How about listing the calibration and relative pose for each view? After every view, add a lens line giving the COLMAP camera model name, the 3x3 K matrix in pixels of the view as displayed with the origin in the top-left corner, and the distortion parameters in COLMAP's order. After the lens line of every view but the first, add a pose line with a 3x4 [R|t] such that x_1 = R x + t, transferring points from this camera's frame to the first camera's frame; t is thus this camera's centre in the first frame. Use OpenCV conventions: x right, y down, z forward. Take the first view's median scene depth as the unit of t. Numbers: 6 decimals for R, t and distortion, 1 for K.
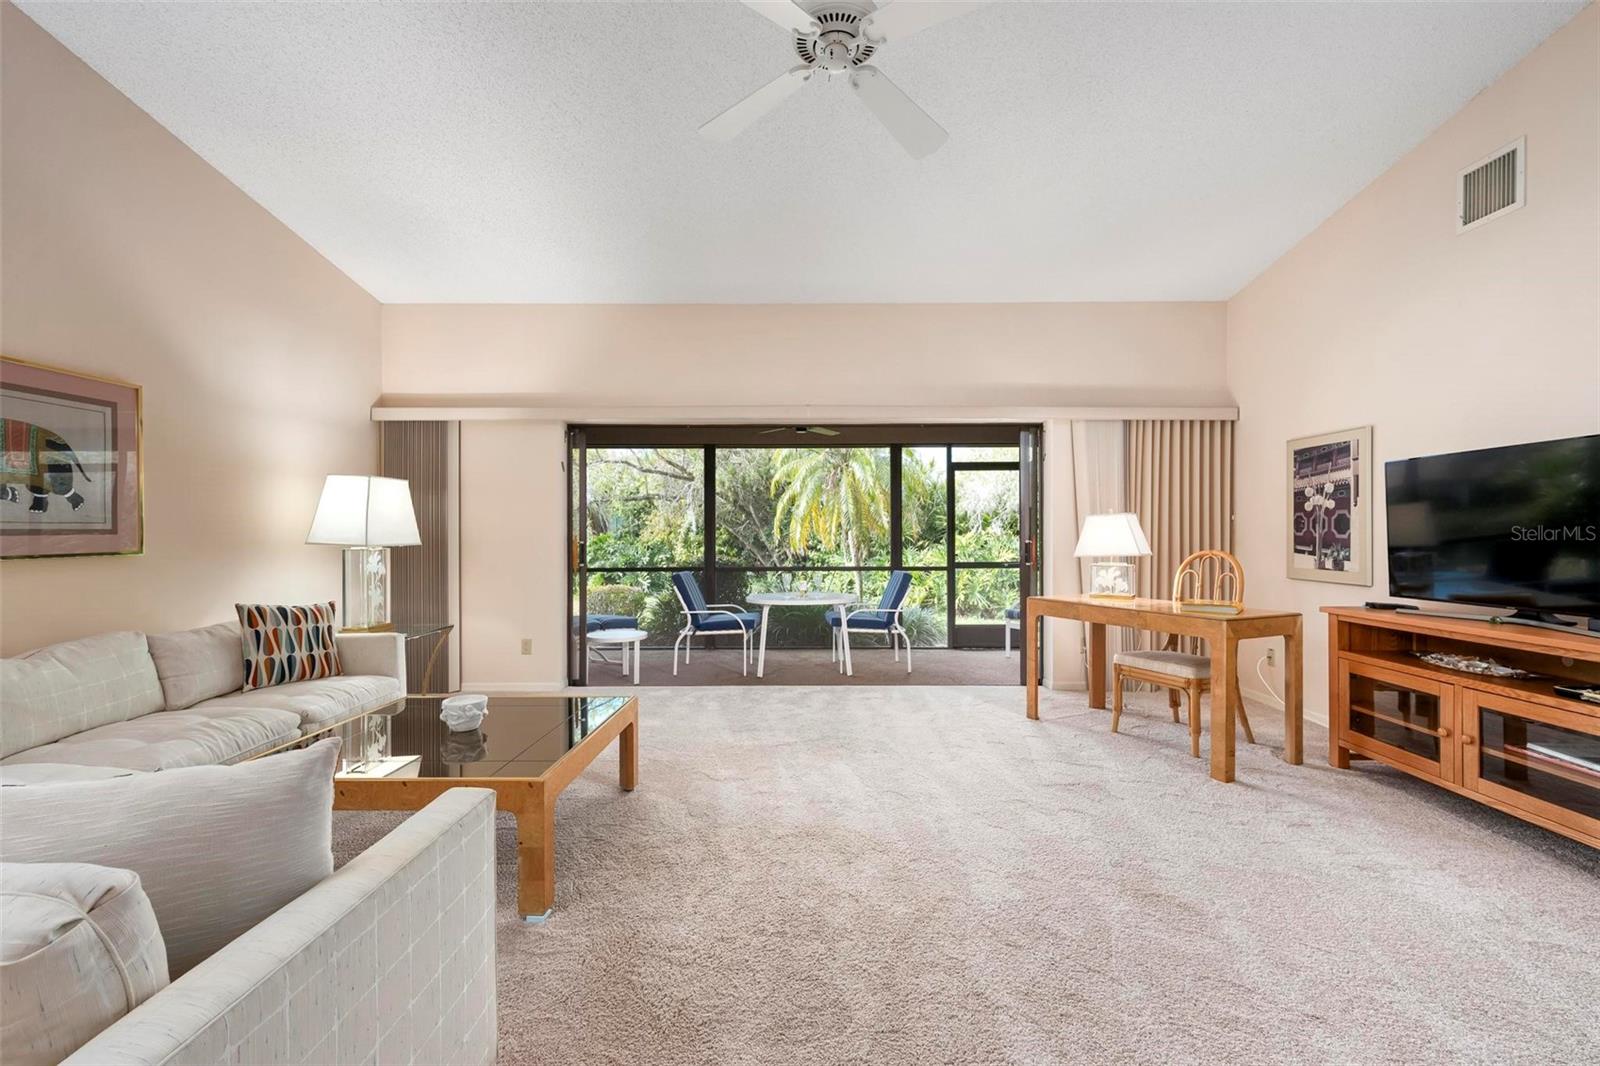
lens RADIAL K [[680.2, 0, 802.7], [0, 680.2, 530.9], [0, 0, 1]] dist [0.000818, 0.000056]
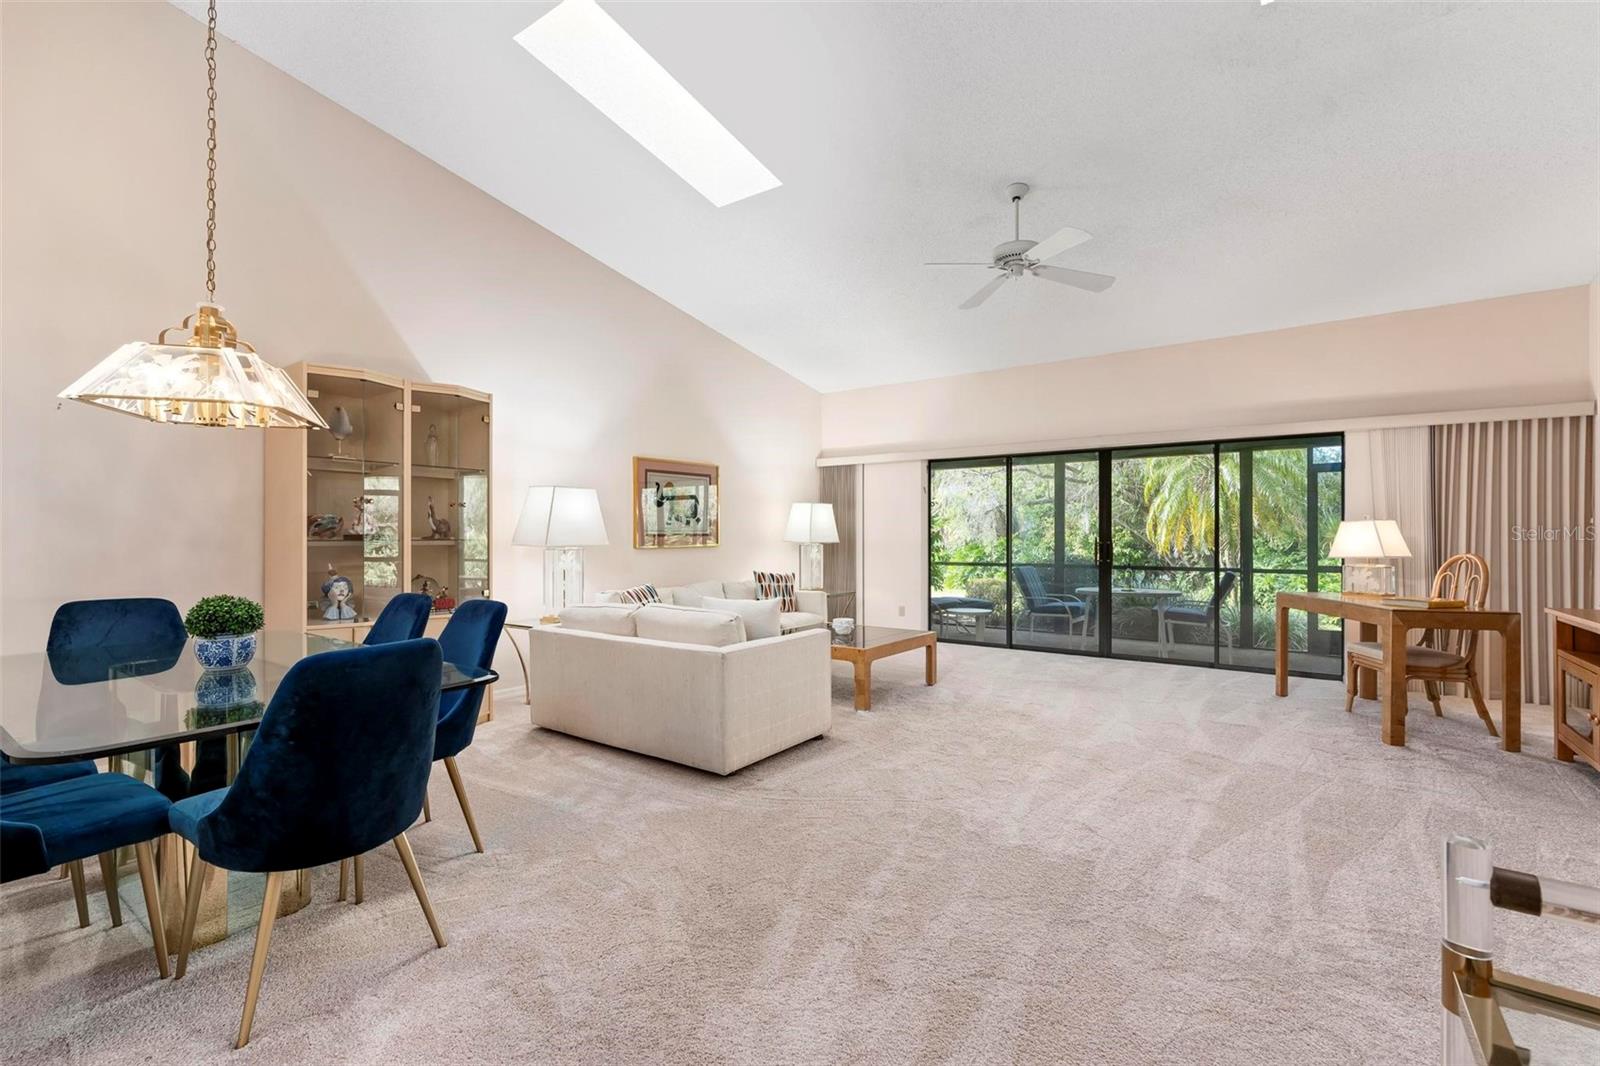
lens RADIAL K [[694.9, 0, 800.0], [0, 694.9, 533.0], [0, 0, 1]] dist [0.001104, 0.000168]
pose [[0.813783, 0.000677, -0.581169, 0.397830], [0.000092, 0.999999, 0.001295, -0.005736], [0.581169, -0.001108, 0.813782, -0.498336]]
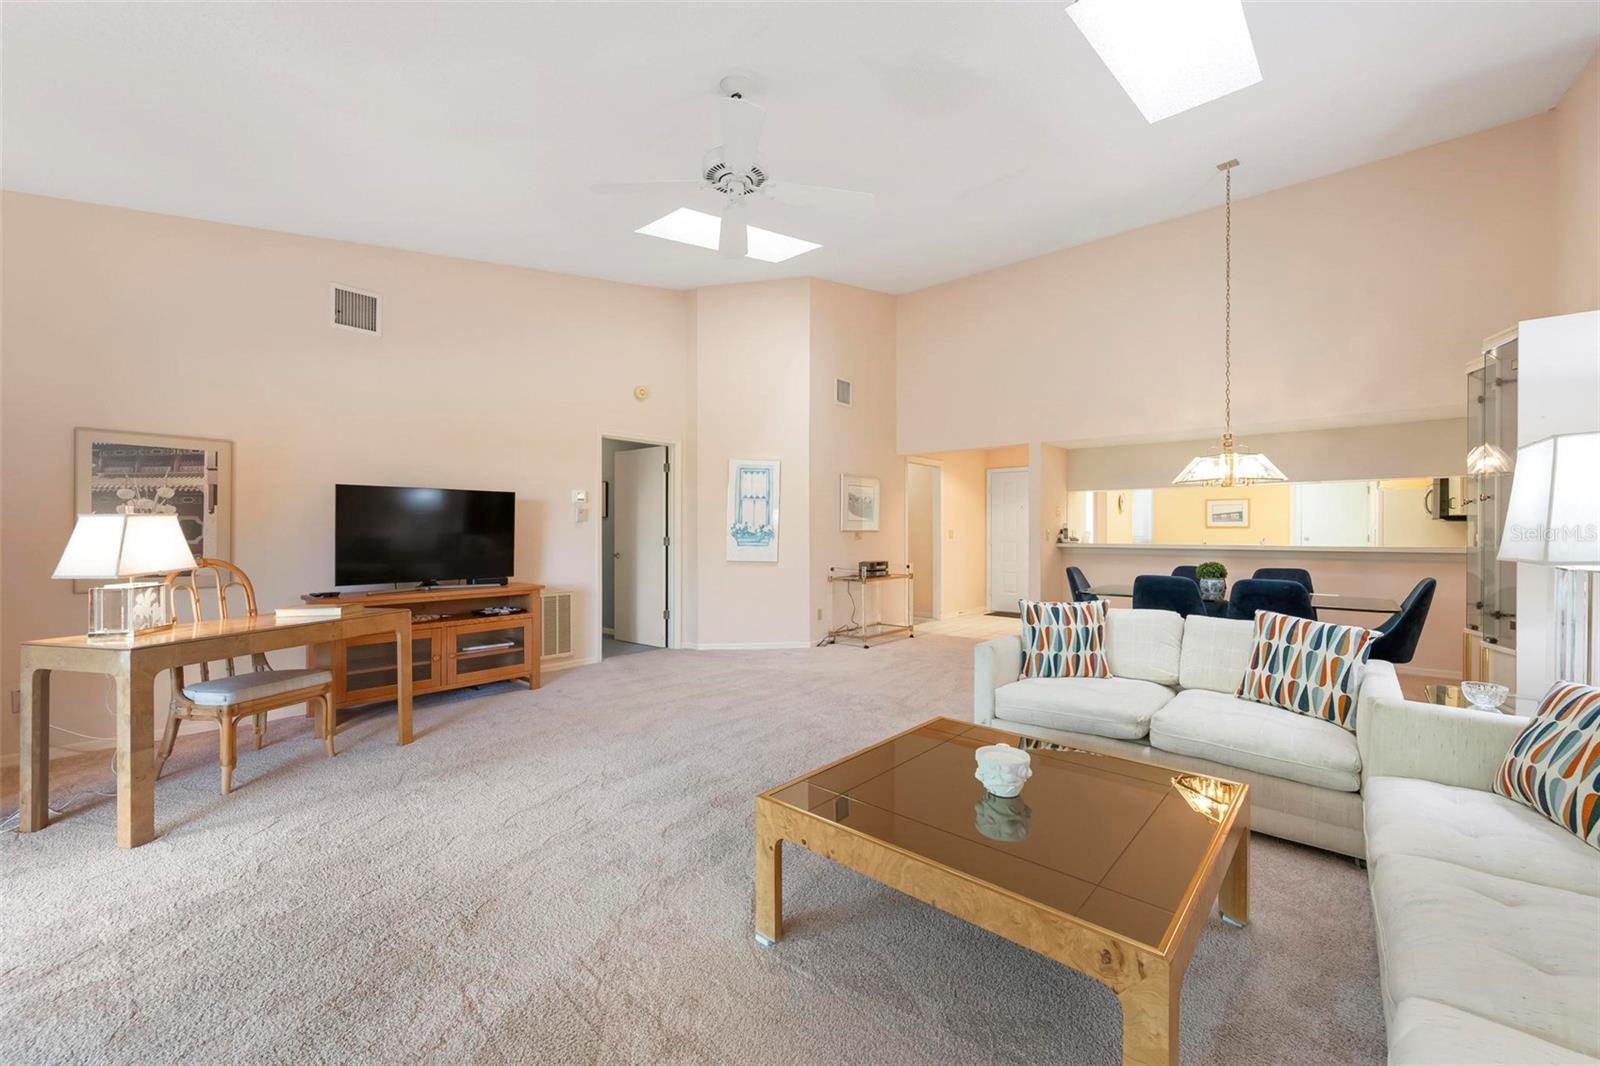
lens RADIAL K [[634.0, 0, 800.0], [0, 634.0, 533.0], [0, 0, 1]] dist [-0.000401, -0.000017]
pose [[-0.755482, 0.004655, 0.655153, -0.528487], [0.004123, 0.999989, -0.002351, 0.000226], [-0.655157, 0.000925, -0.755492, 1.149374]]
